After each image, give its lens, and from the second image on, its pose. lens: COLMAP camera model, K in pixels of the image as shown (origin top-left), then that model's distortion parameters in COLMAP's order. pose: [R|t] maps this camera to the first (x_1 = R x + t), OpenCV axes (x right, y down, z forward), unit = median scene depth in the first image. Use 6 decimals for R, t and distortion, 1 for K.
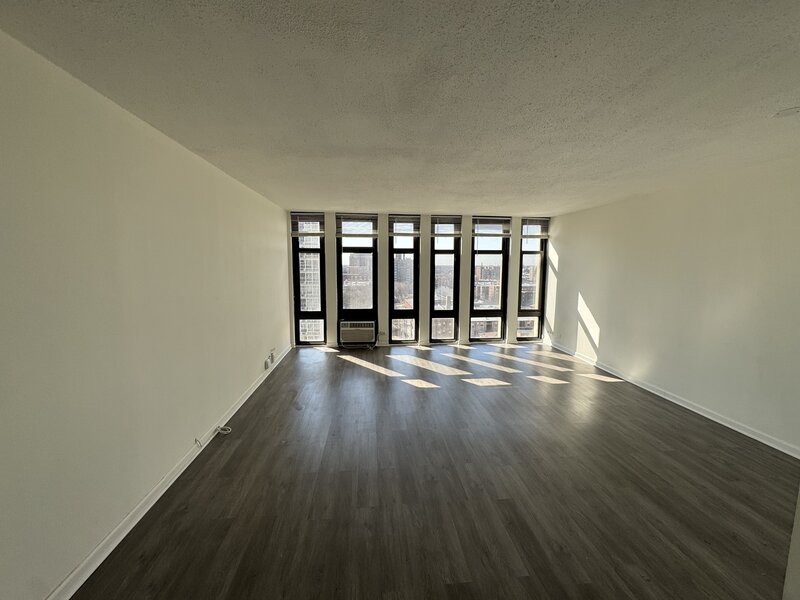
lens RADIAL K [[319.8, 0, 401.7], [0, 319.8, 299.4], [0, 0, 1]] dist [0.000650, 0.000200]
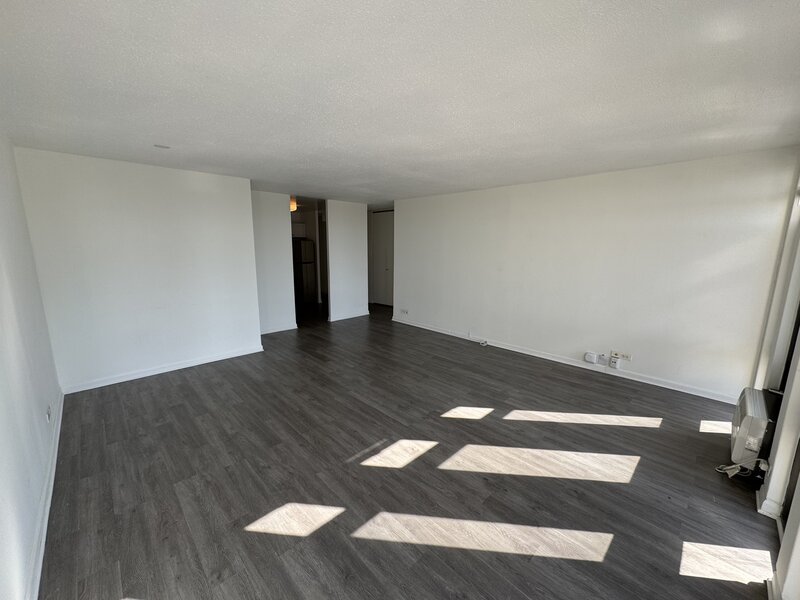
lens RADIAL K [[319.8, 0, 401.2], [0, 319.8, 301.1], [0, 0, 1]] dist [0.000650, 0.000200]
pose [[-0.780946, 0.098446, -0.616791, 0.468180], [-0.077691, 0.964521, 0.252316, -0.121969], [0.619748, 0.244964, -0.745591, 1.076522]]
